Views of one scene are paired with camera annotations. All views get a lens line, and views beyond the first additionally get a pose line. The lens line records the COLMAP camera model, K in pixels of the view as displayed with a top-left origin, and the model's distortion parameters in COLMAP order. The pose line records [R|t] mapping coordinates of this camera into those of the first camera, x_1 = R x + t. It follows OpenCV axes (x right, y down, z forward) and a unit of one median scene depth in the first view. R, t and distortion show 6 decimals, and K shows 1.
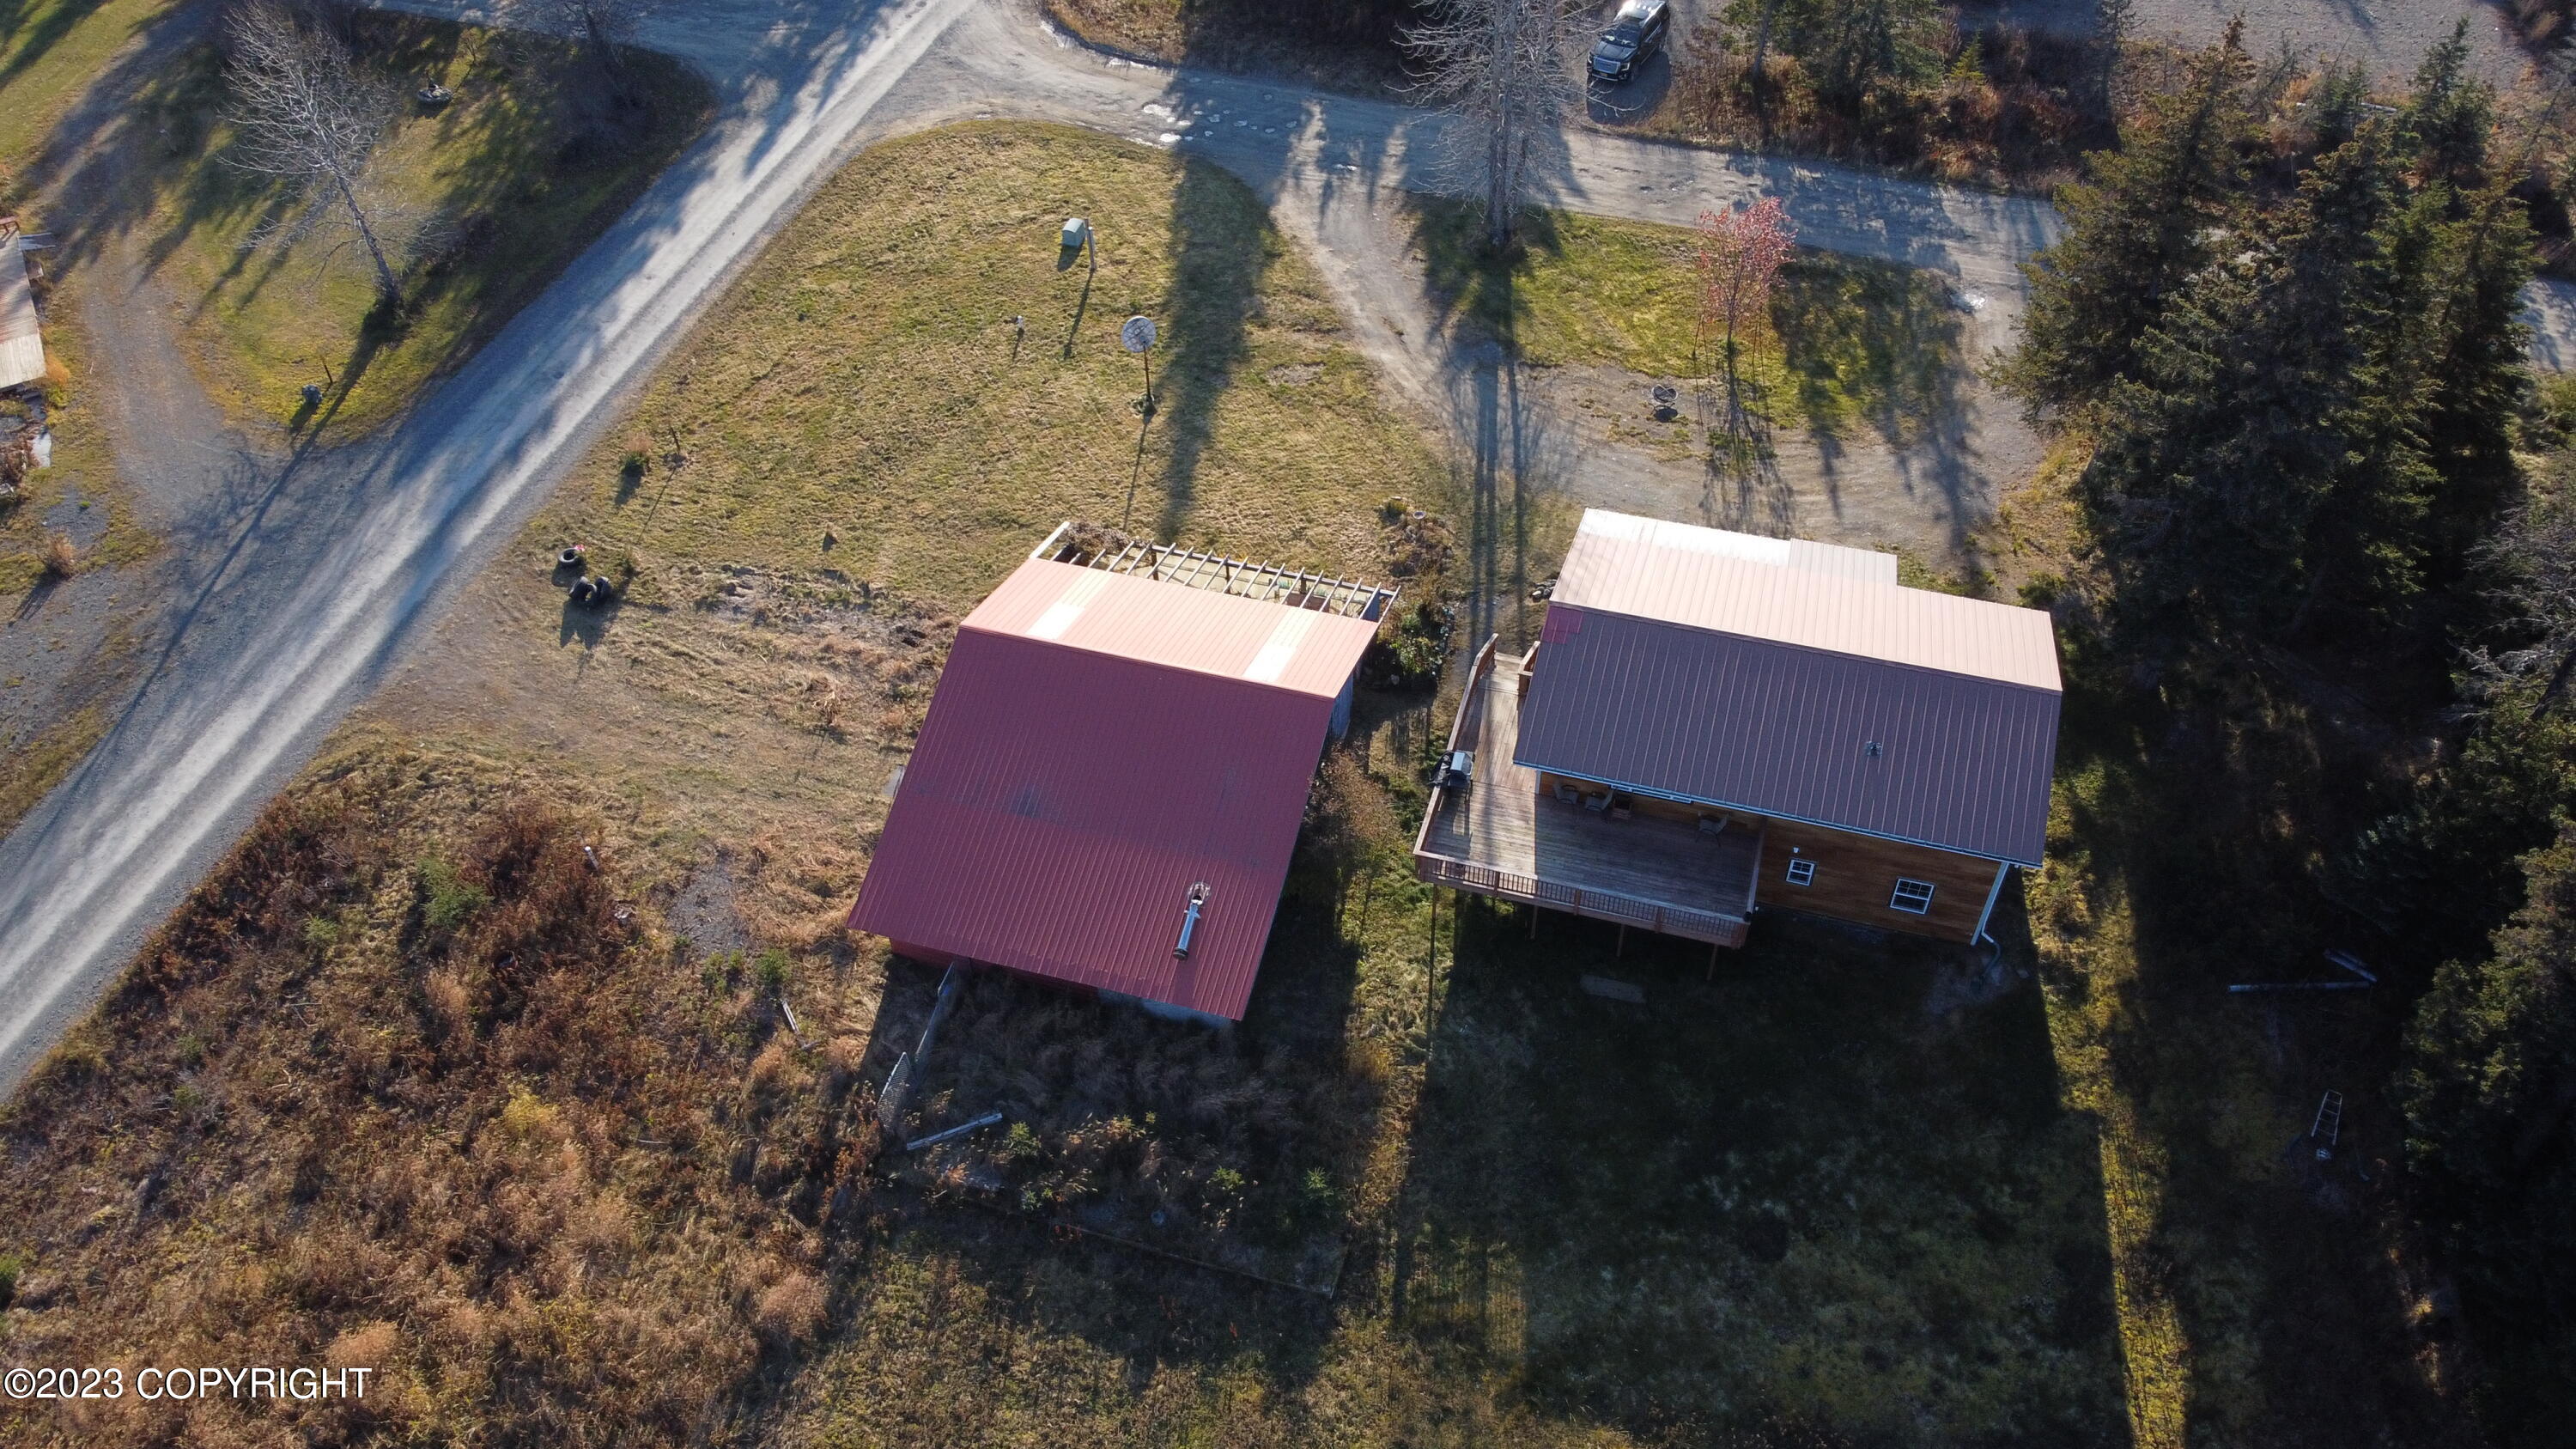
lens RADIAL K [[1957.7, 0, 1279.5], [0, 1957.7, 722.5], [0, 0, 1]] dist [0.003796, -0.011463]
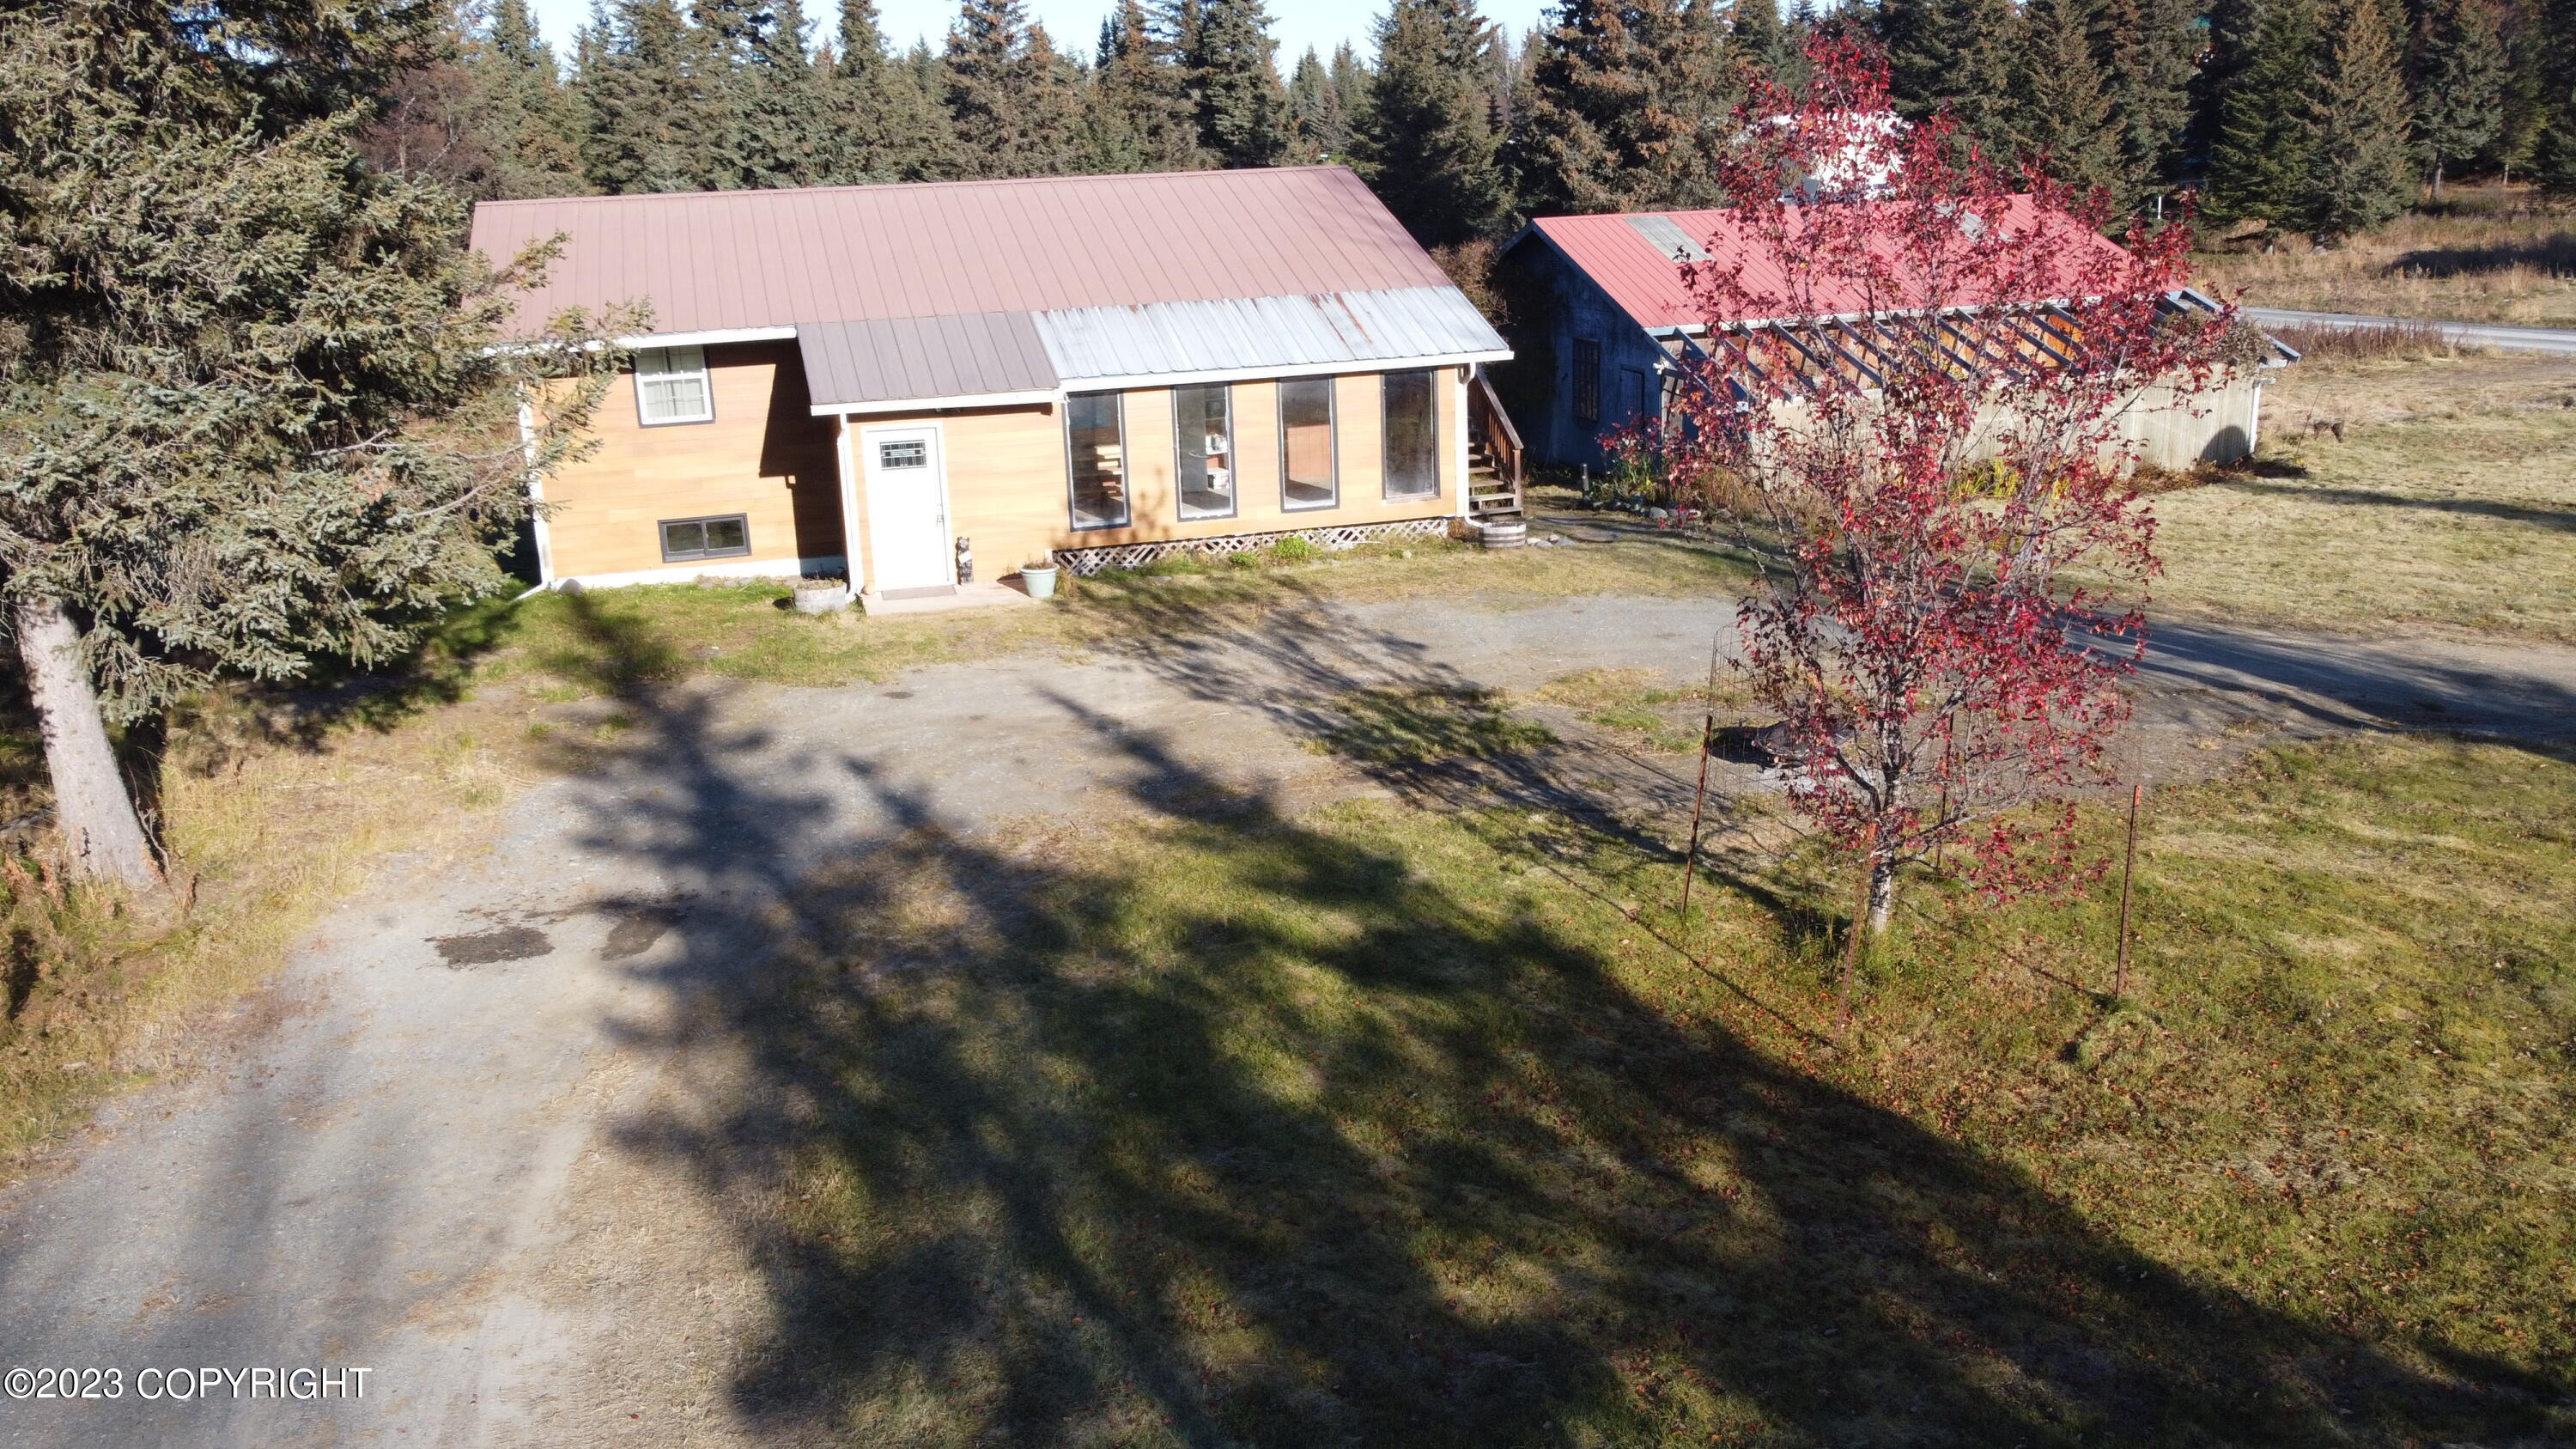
lens RADIAL K [[1957.7, 0, 1280.1], [0, 1957.7, 728.4], [0, 0, 1]] dist [0.003796, -0.011463]
pose [[-0.845719, 0.196297, -0.496213, 0.465495], [-0.344337, 0.509640, 0.788479, -0.421368], [0.407666, 0.837696, -0.363420, 1.279415]]
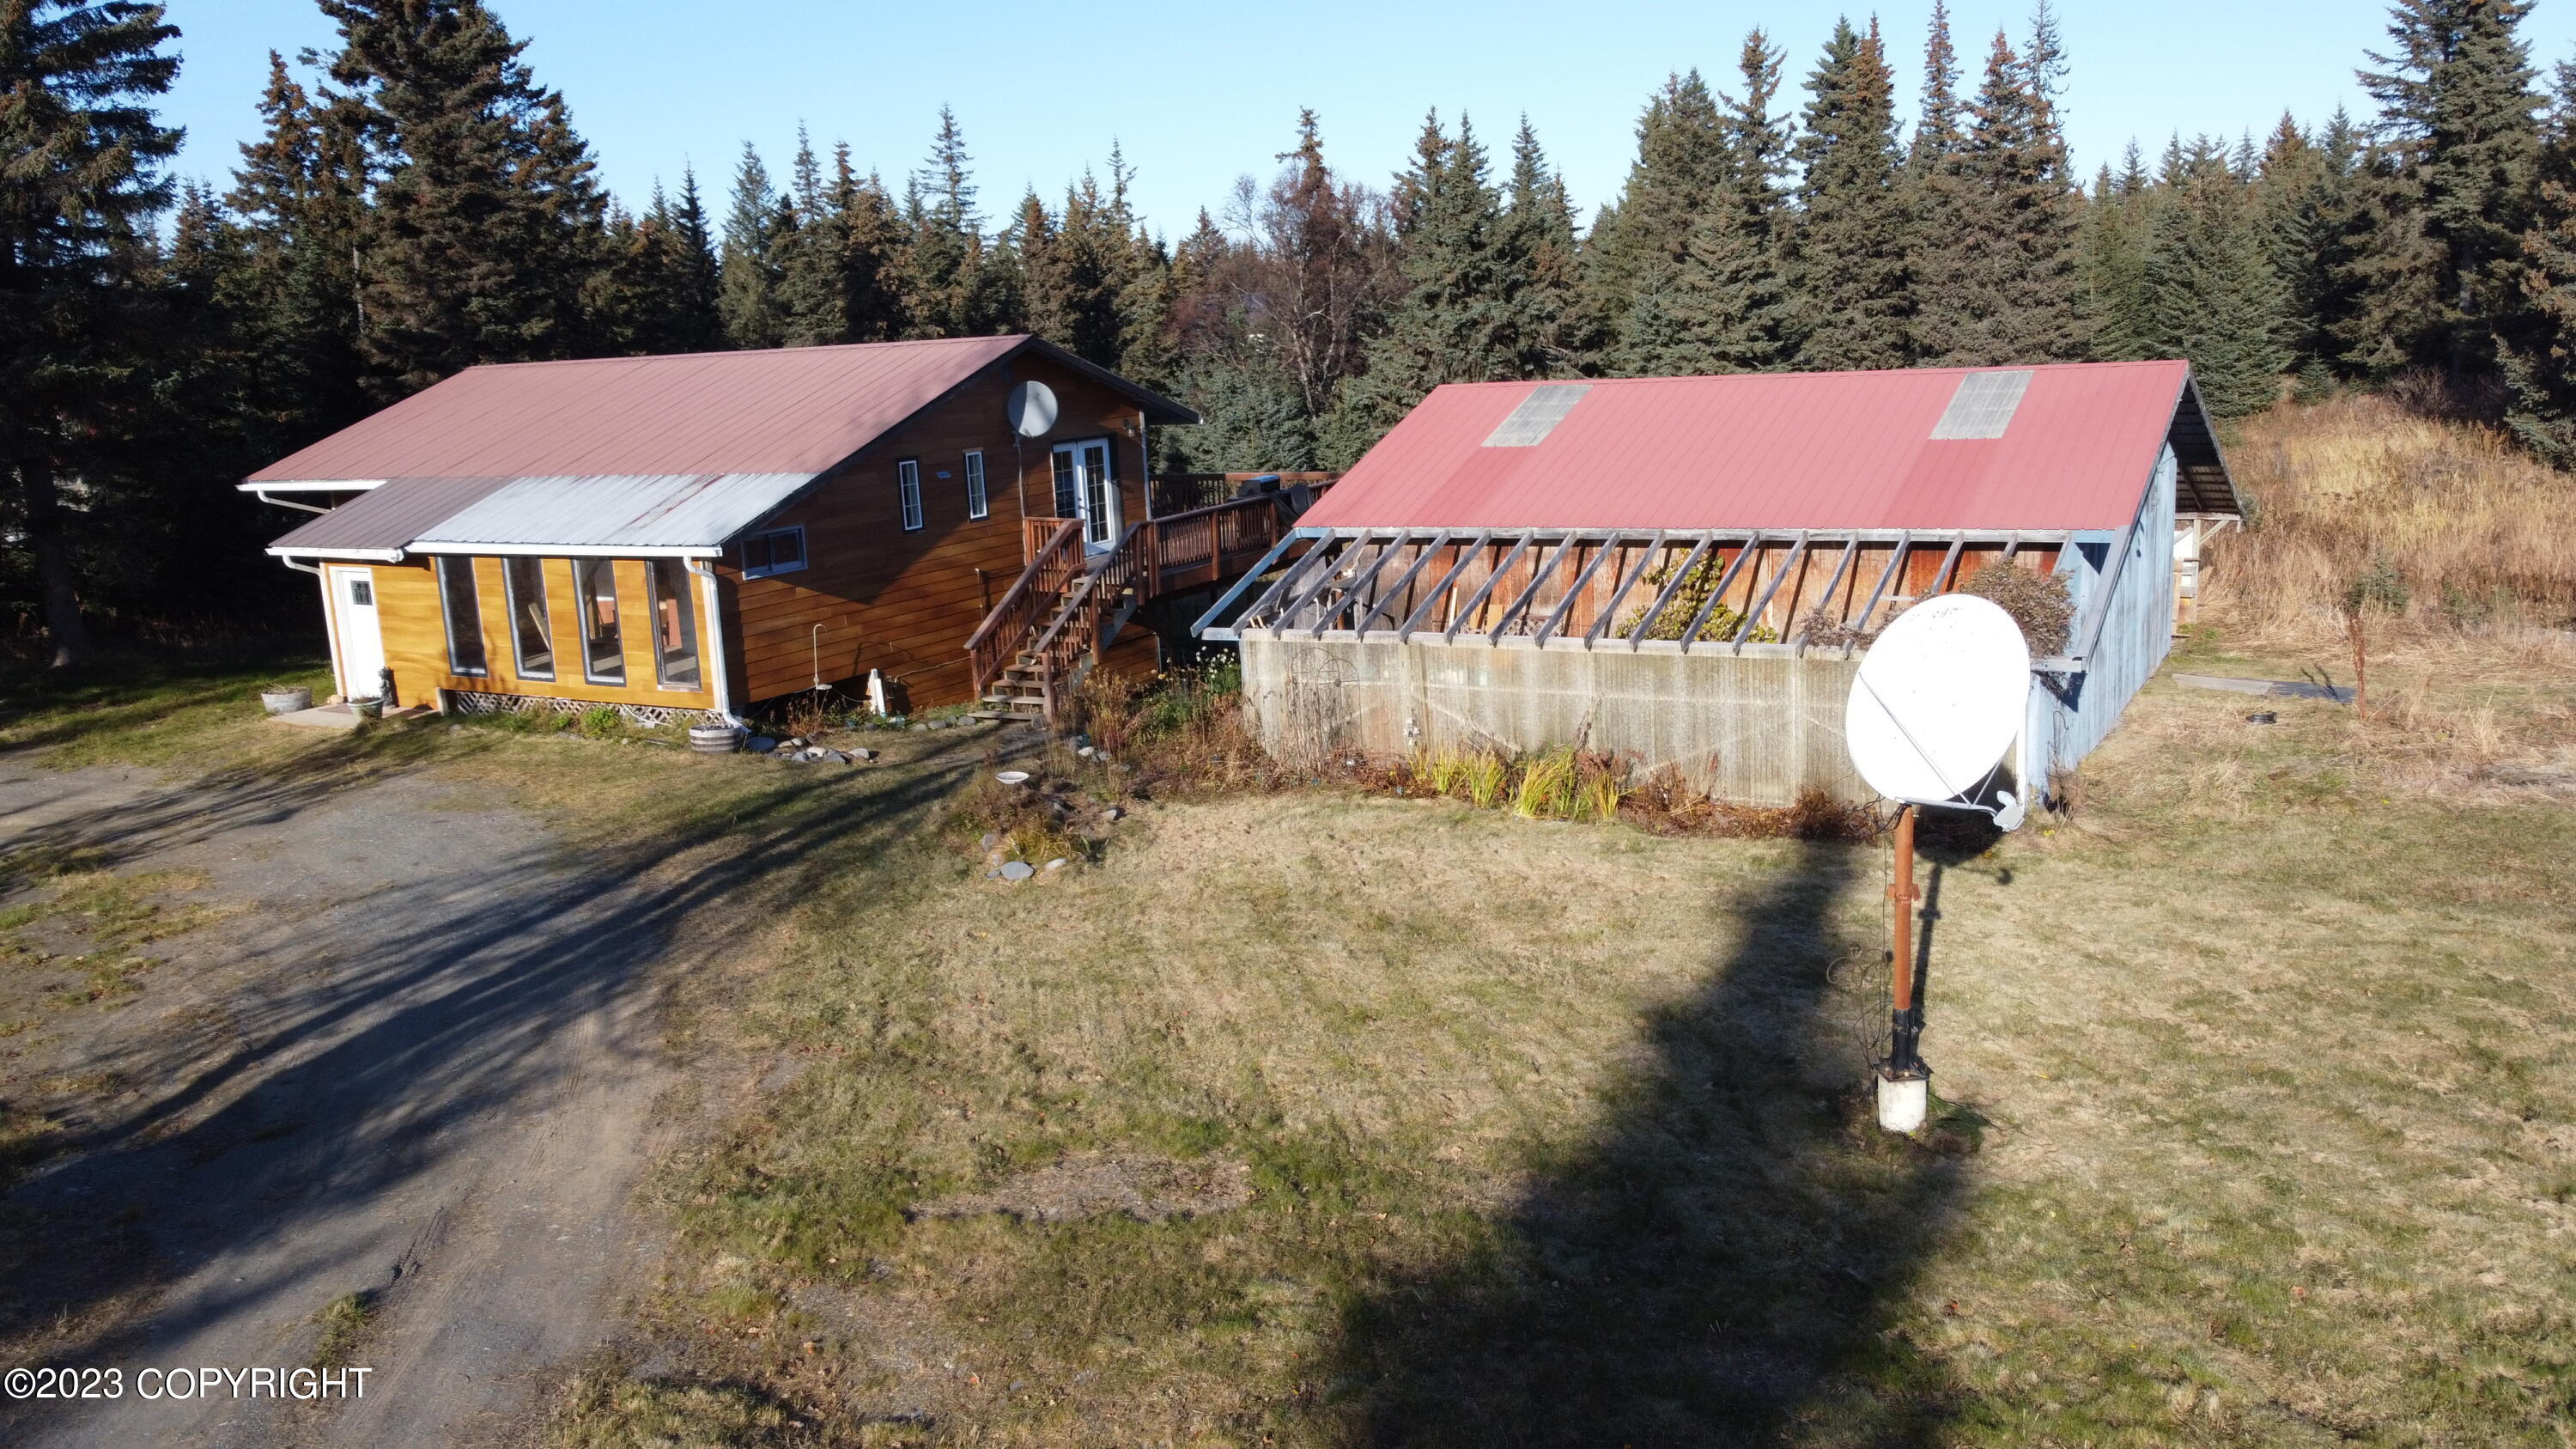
lens RADIAL K [[1957.7, 0, 1275.2], [0, 1957.7, 725.5], [0, 0, 1]] dist [0.003796, -0.011463]
pose [[-0.966072, 0.017519, 0.257677, -0.072779], [0.227450, 0.530367, 0.816687, -0.431017], [-0.122356, 0.847587, -0.516358, 1.305161]]
